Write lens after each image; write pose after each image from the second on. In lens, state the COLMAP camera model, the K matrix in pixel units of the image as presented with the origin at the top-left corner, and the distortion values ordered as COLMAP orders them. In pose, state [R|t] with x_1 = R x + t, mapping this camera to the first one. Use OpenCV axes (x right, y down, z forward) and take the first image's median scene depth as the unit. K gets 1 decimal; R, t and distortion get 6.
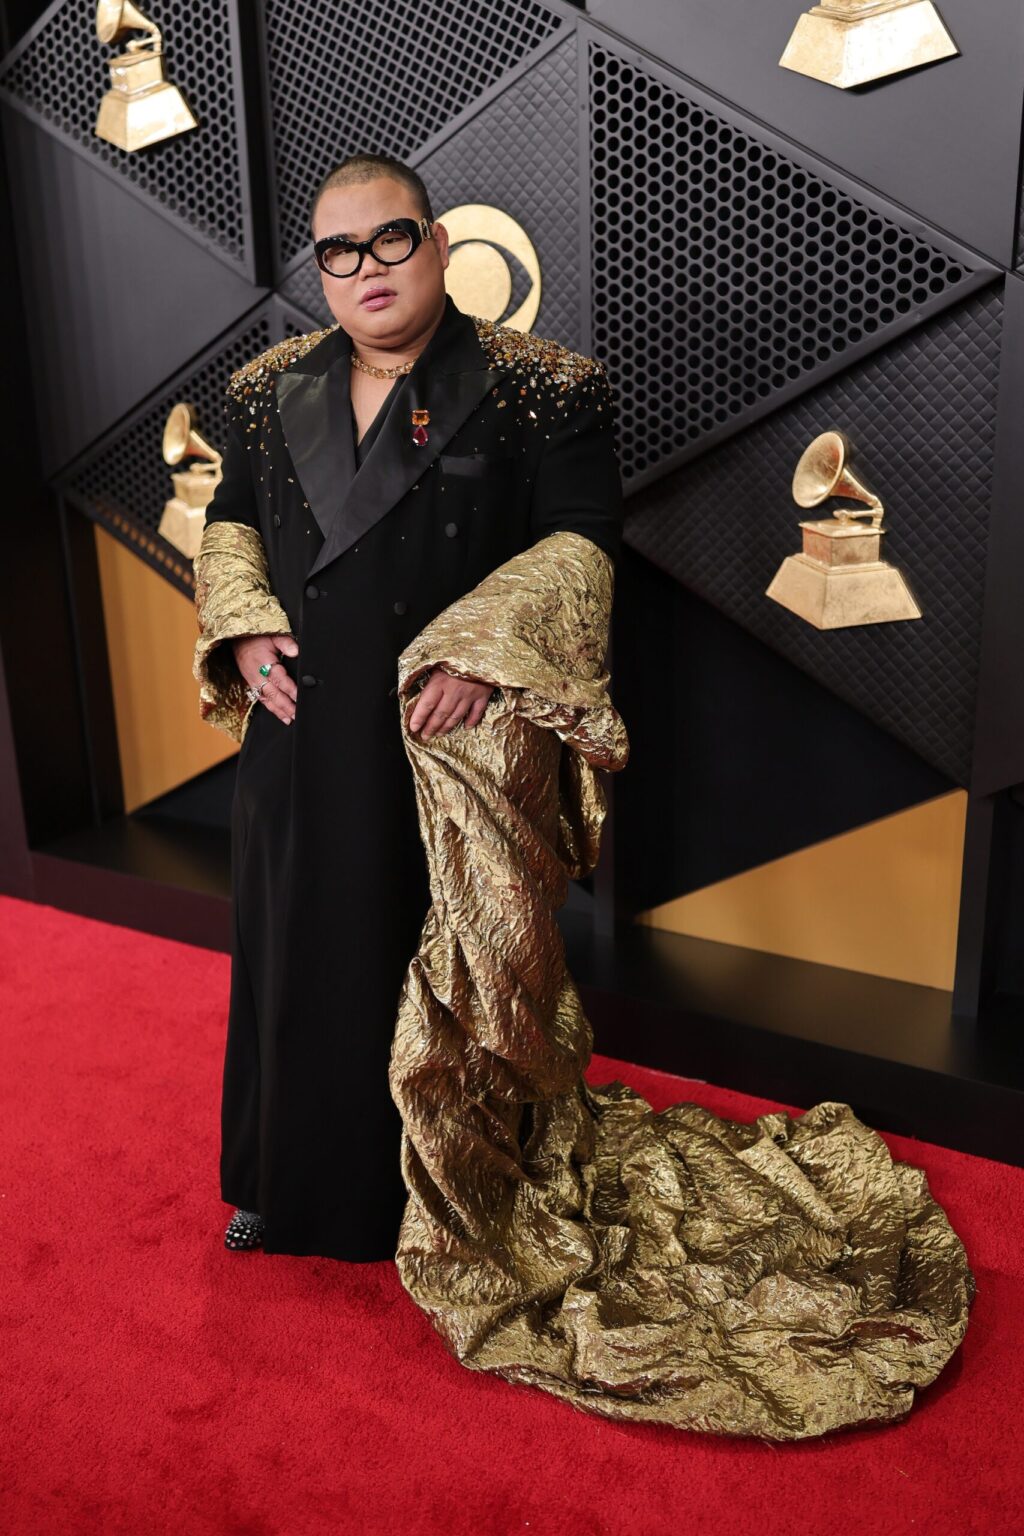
lens RADIAL K [[1510.0, 0, 551.3], [0, 1510.0, 792.6], [0, 0, 1]] dist [-0.006400, 0.000000]
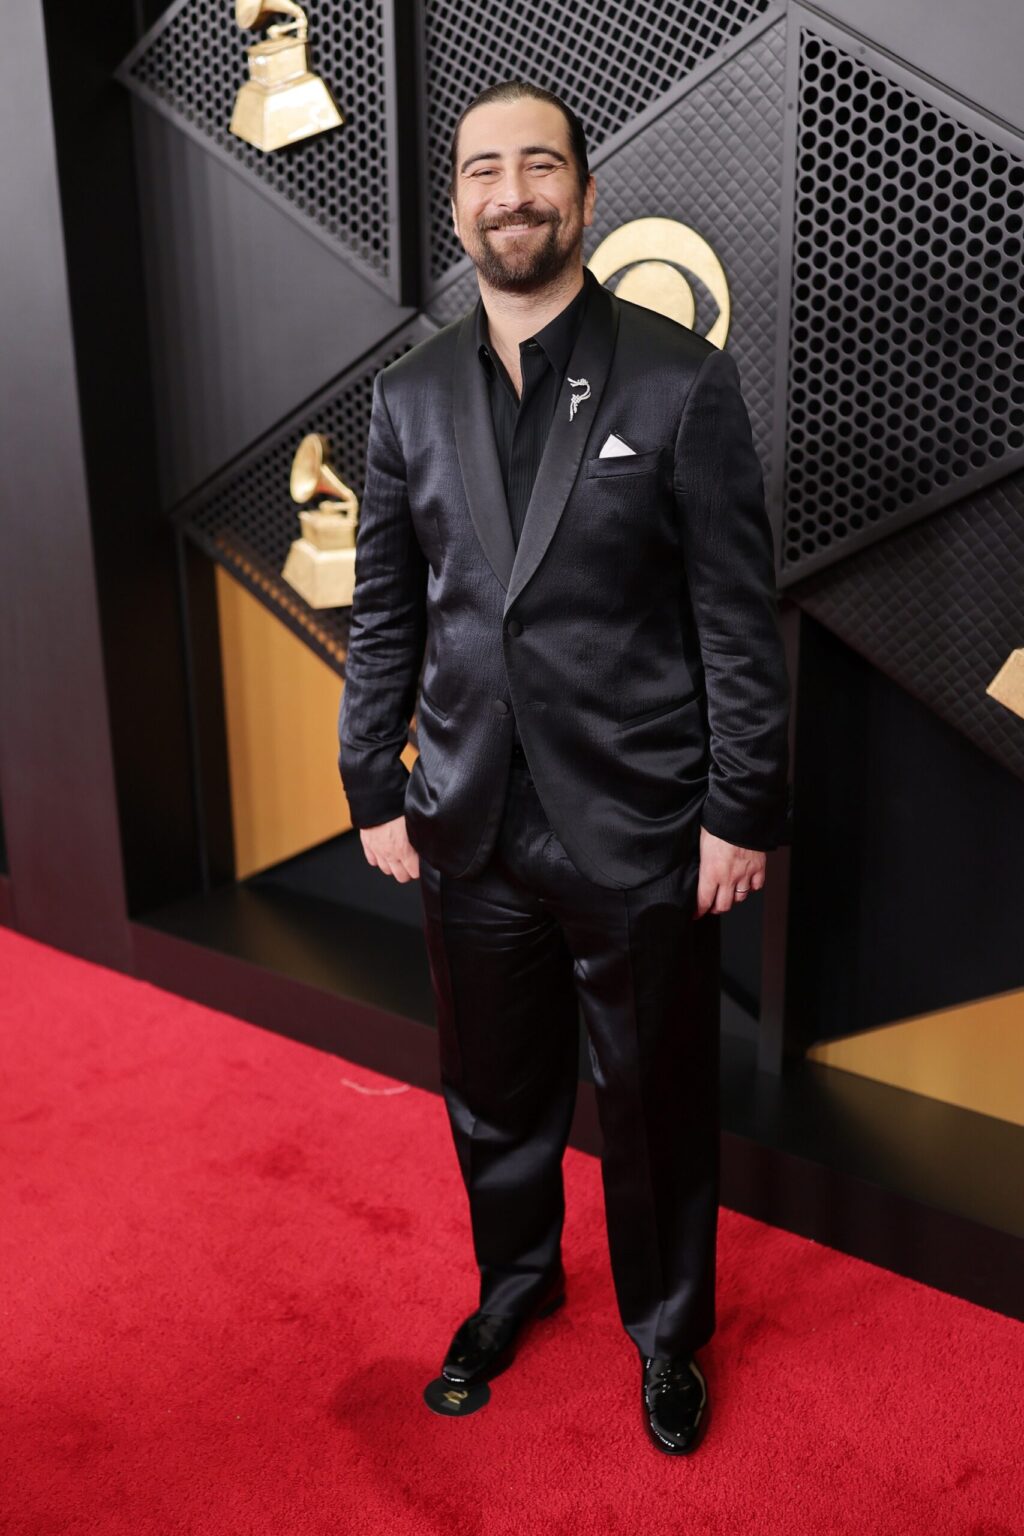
lens RADIAL K [[1578.0, 0, 543.7], [0, 1578.0, 777.7], [0, 0, 1]] dist [-0.005084, 0.000000]
pose [[0.993246, 0.045733, -0.106633, -0.003995], [-0.046474, 0.998910, -0.004474, -0.063988], [0.106312, 0.009399, 0.994288, 0.106365]]
